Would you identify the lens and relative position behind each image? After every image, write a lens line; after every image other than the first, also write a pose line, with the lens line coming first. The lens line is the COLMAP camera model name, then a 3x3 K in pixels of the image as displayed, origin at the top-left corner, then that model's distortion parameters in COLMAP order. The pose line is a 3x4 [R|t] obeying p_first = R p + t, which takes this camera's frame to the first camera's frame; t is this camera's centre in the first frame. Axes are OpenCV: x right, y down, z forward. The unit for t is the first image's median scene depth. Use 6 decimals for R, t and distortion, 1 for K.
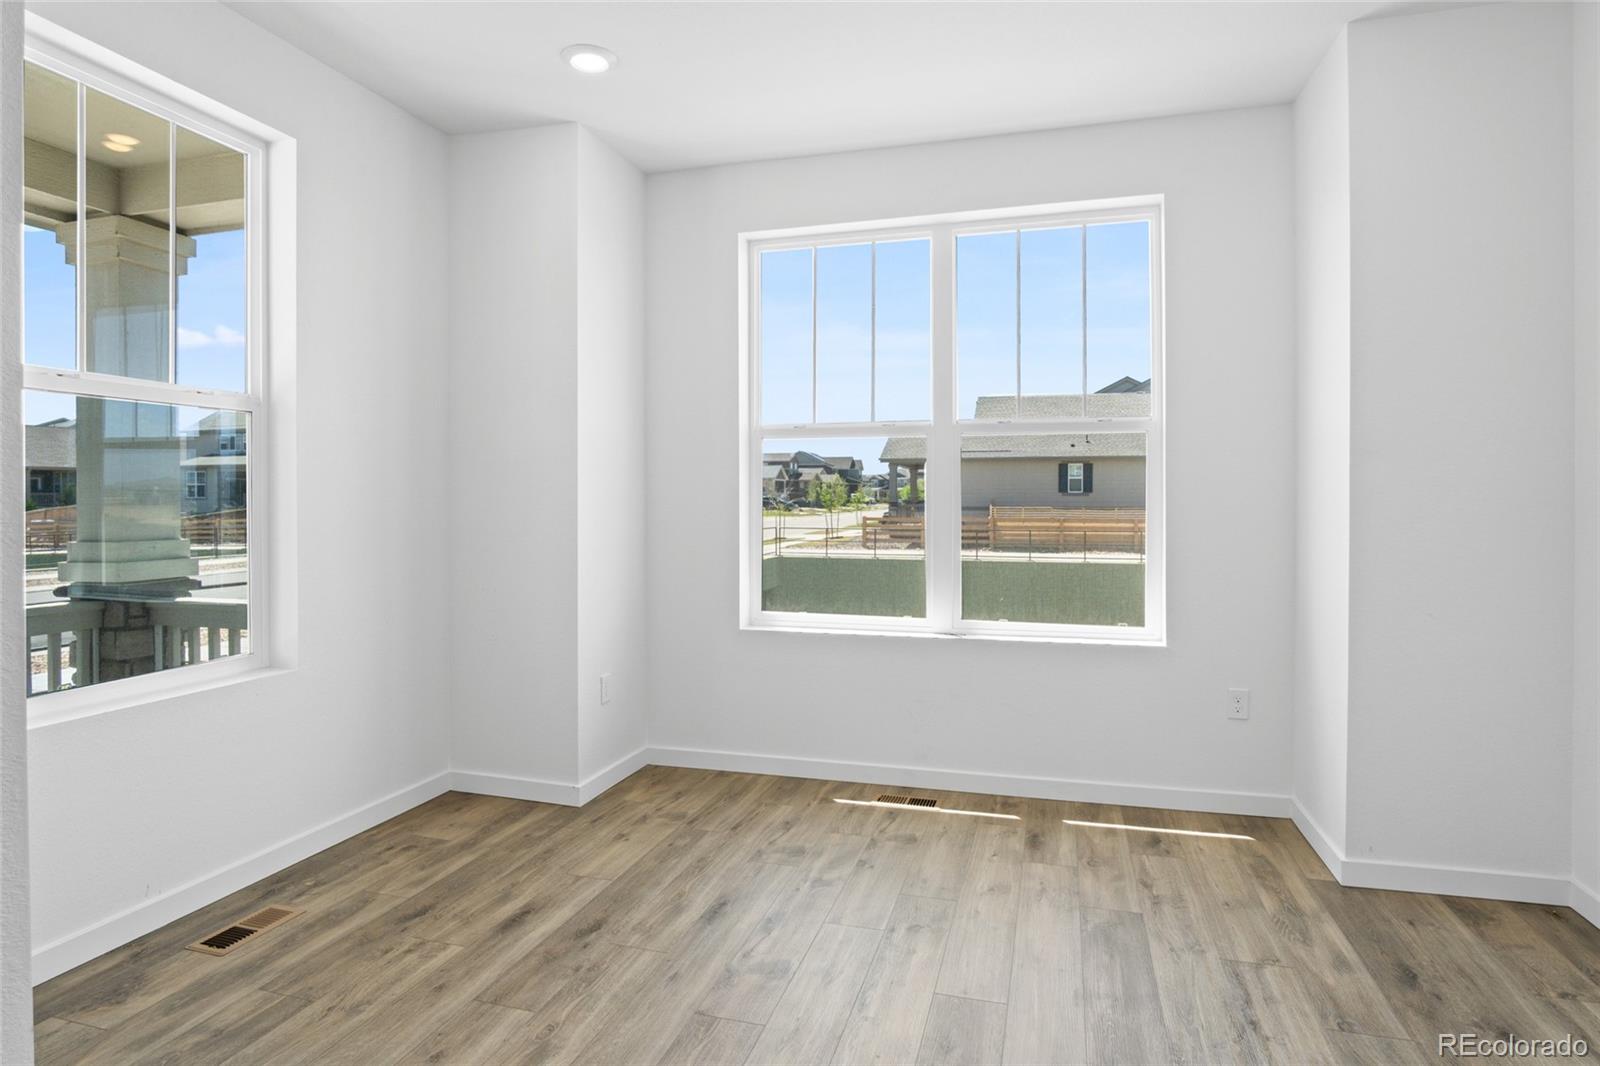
lens RADIAL K [[883.9, 0, 799.9], [0, 883.9, 508.3], [0, 0, 1]] dist [-0.033950, 0.008585]
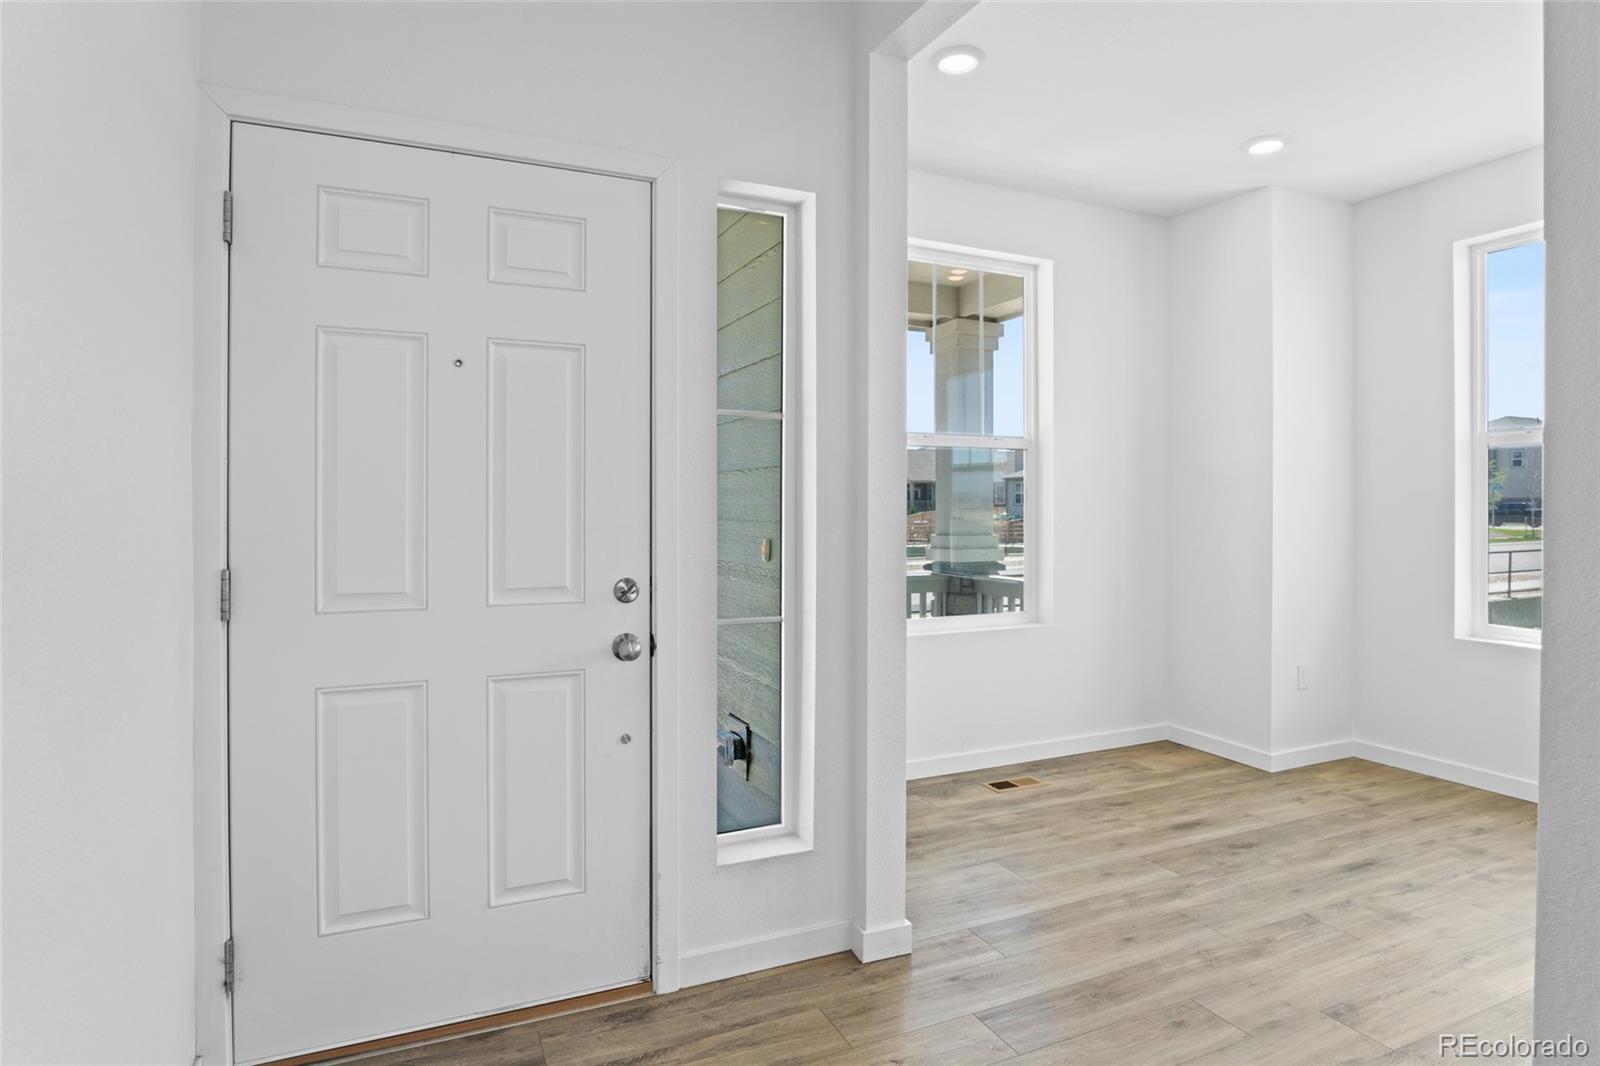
lens RADIAL K [[883.9, 0, 799.9], [0, 883.9, 508.3], [0, 0, 1]] dist [-0.033950, 0.008585]
pose [[0.655578, 0.001961, -0.755125, 0.232338], [-0.006699, 0.999972, -0.003219, -0.002750], [0.755097, 0.007169, 0.655573, -0.253595]]
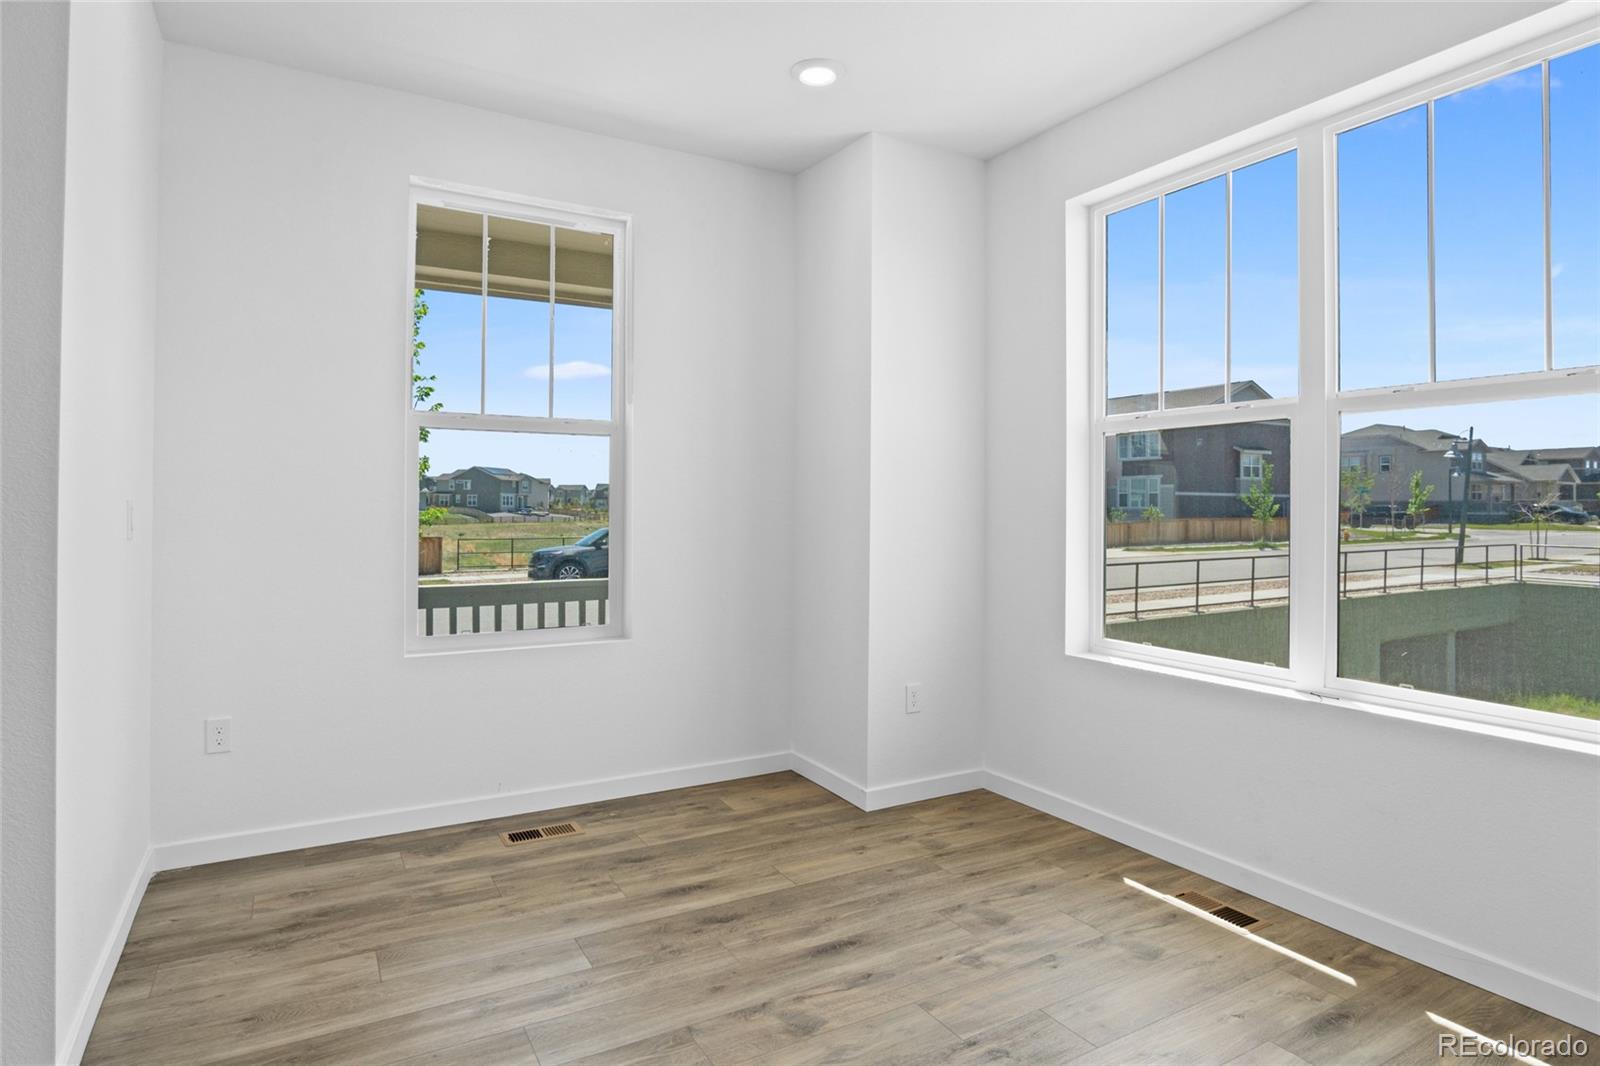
lens RADIAL K [[875.5, 0, 815.3], [0, 875.5, 502.9], [0, 0, 1]] dist [-0.029223, 0.002585]
pose [[0.722144, -0.000708, -0.691742, 0.430077], [-0.009839, 0.999888, -0.011295, -0.000271], [0.691673, 0.014963, 0.722056, 0.256783]]
